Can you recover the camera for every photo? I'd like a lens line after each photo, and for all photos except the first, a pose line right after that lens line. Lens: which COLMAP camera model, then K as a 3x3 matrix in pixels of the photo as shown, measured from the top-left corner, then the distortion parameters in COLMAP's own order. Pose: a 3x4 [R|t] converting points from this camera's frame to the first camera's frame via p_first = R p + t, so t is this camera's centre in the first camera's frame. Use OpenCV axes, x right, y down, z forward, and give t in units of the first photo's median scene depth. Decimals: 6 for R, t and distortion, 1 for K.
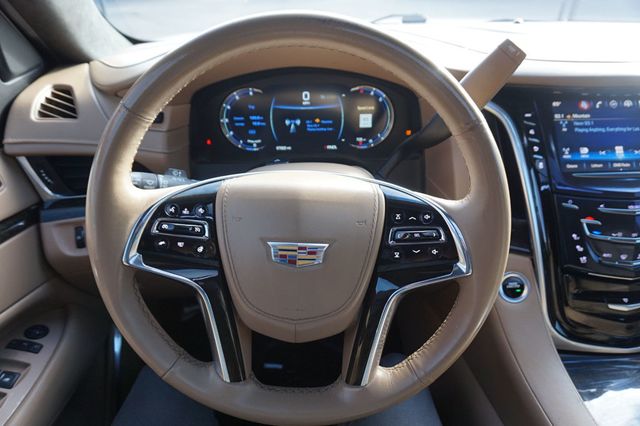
lens RADIAL K [[443.4, 0, 320.0], [0, 443.4, 213.0], [0, 0, 1]] dist [-0.026400, 0.036237]
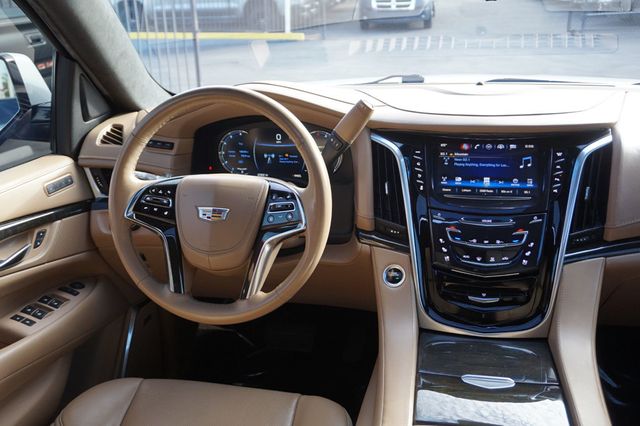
lens RADIAL K [[604.3, 0, 320.0], [0, 604.3, 213.0], [0, 0, 1]] dist [-0.000654, -0.000861]
pose [[0.967984, 0.055741, -0.244746, 0.637338], [-0.097256, 0.982156, -0.160970, 0.287091], [0.231406, 0.179619, 0.956132, -0.802776]]
